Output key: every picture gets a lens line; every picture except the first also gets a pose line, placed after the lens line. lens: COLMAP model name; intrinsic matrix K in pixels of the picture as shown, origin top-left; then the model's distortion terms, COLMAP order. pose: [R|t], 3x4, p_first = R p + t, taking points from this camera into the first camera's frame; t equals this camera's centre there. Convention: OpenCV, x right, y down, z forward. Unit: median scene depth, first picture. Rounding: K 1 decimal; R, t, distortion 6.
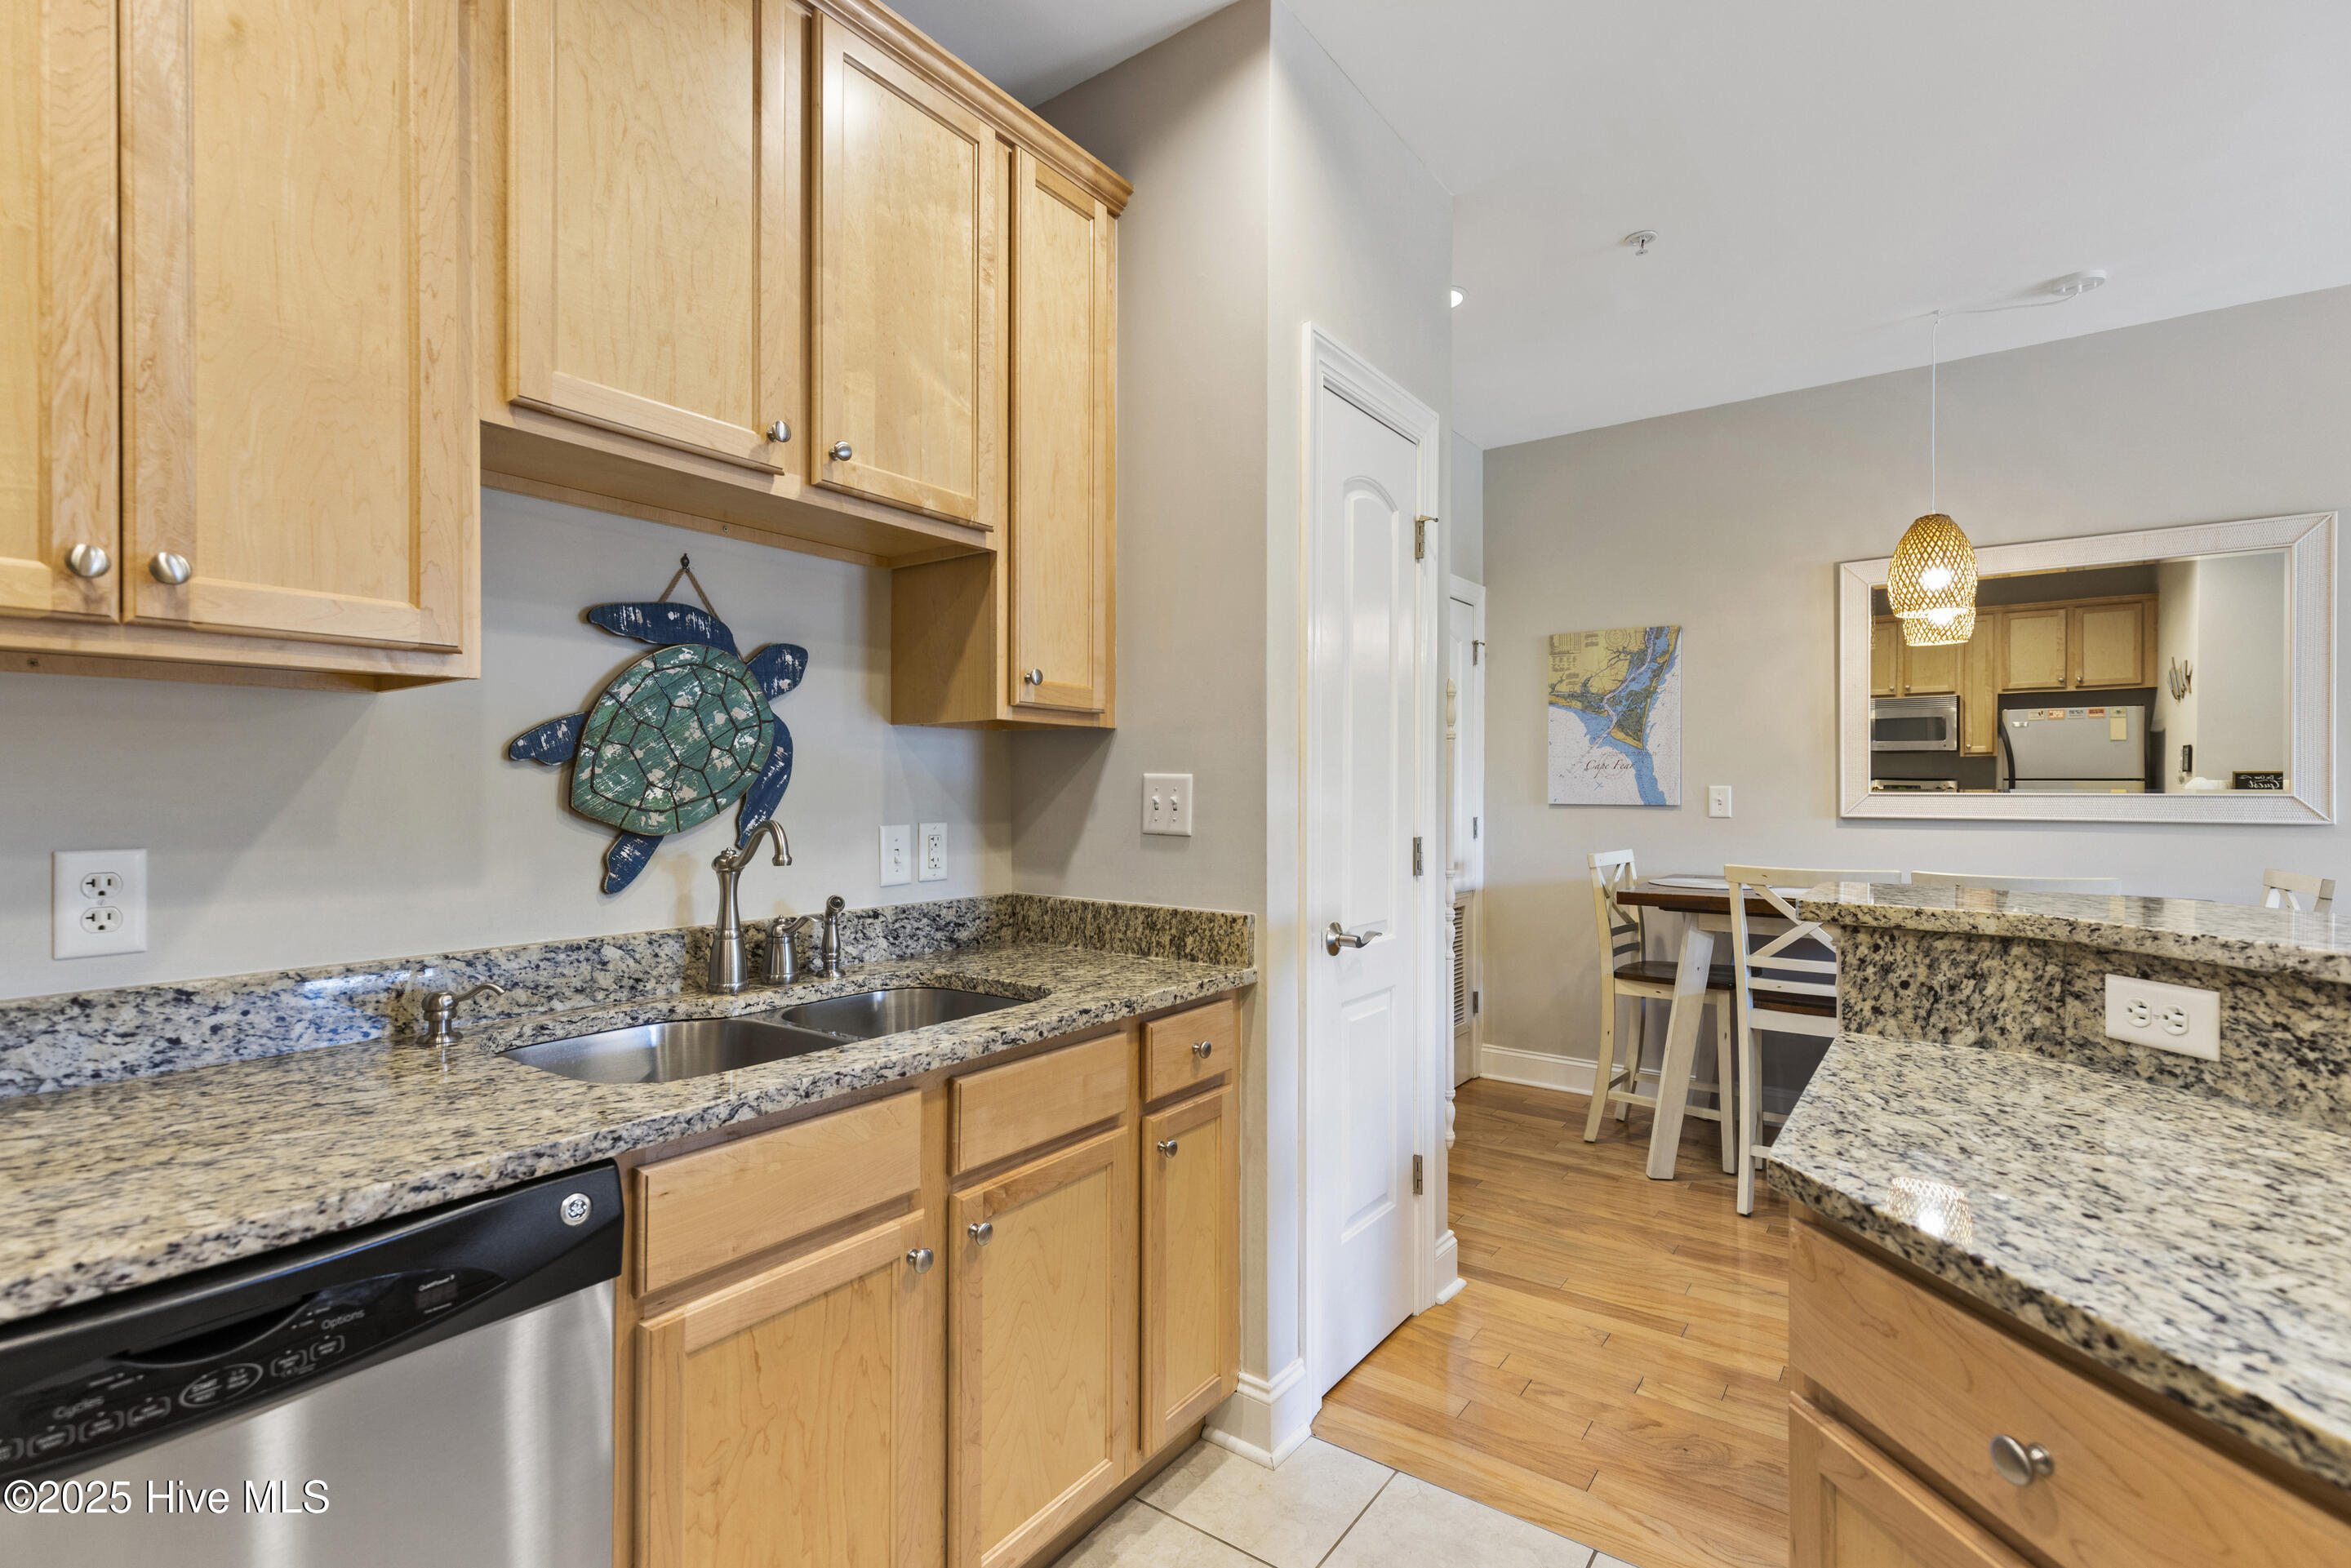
lens RADIAL K [[1074.0, 0, 1174.7], [0, 1074.0, 791.7], [0, 0, 1]] dist [0.000385, 0.000191]
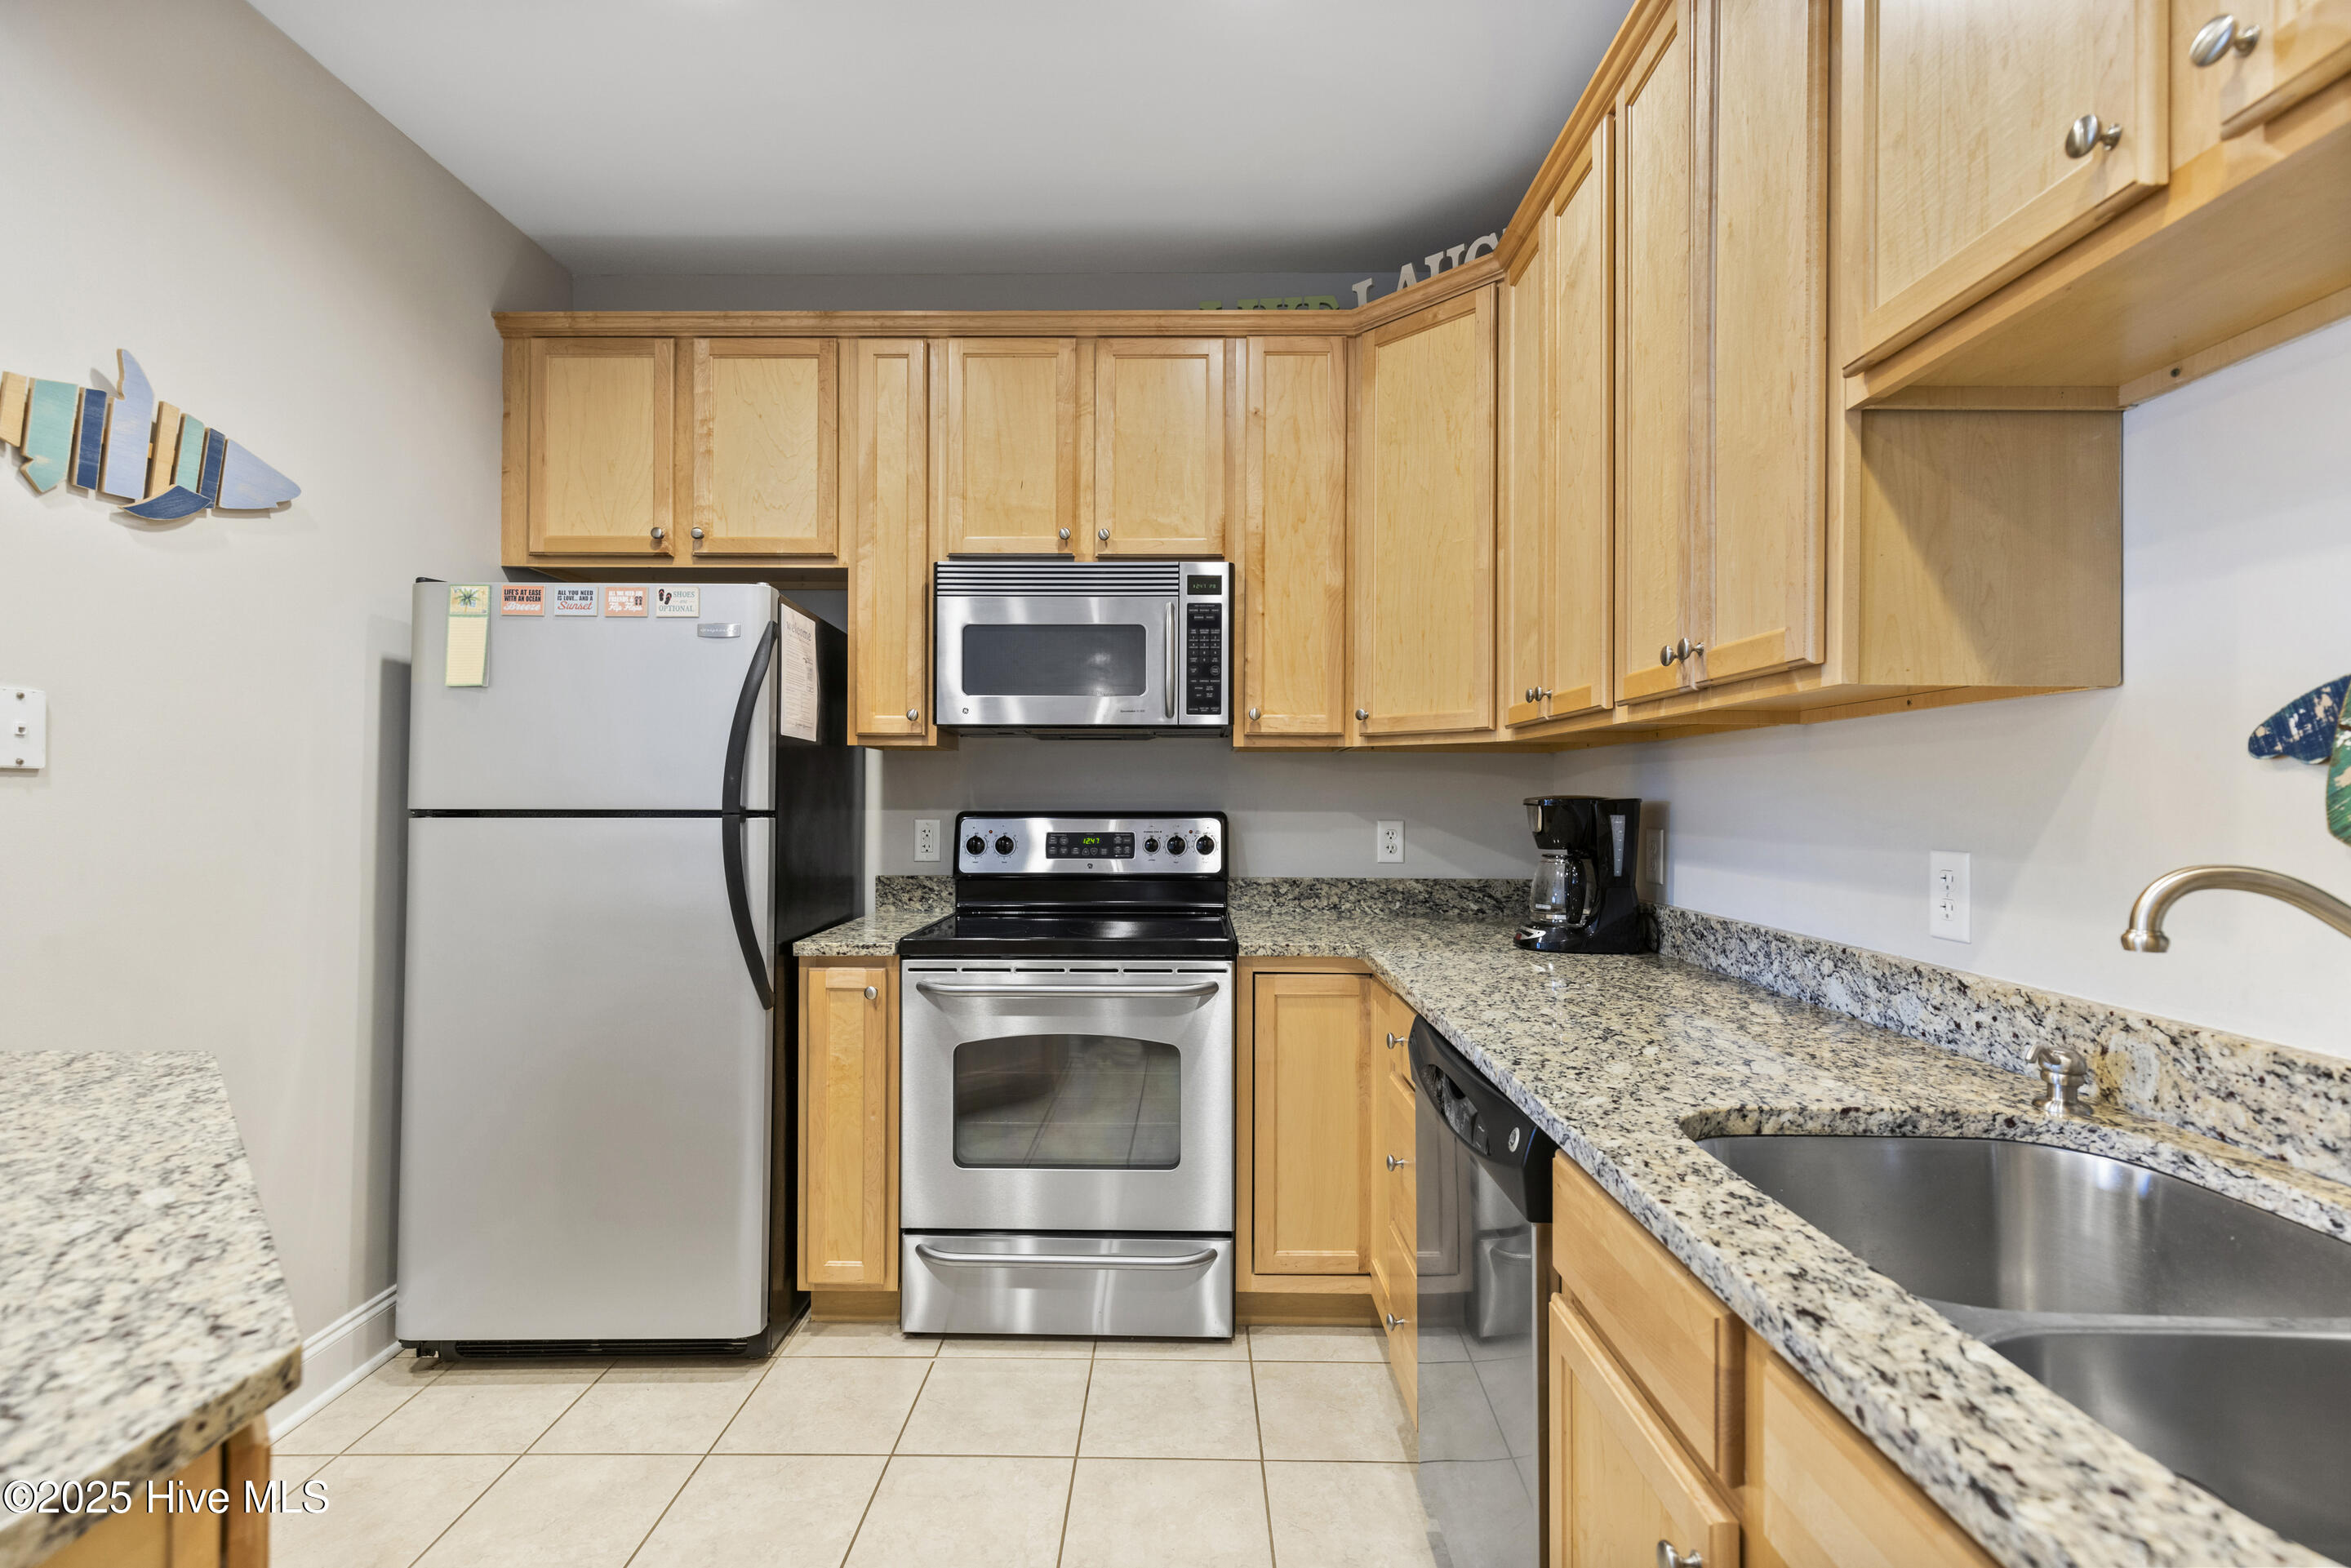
lens RADIAL K [[1074.0, 0, 1174.7], [0, 1074.0, 791.7], [0, 0, 1]] dist [0.000385, 0.000191]
pose [[-0.819292, -0.006117, -0.573344, 0.387066], [-0.006578, 0.999978, -0.001268, -0.005159], [0.573339, 0.002733, -0.819314, 1.459591]]
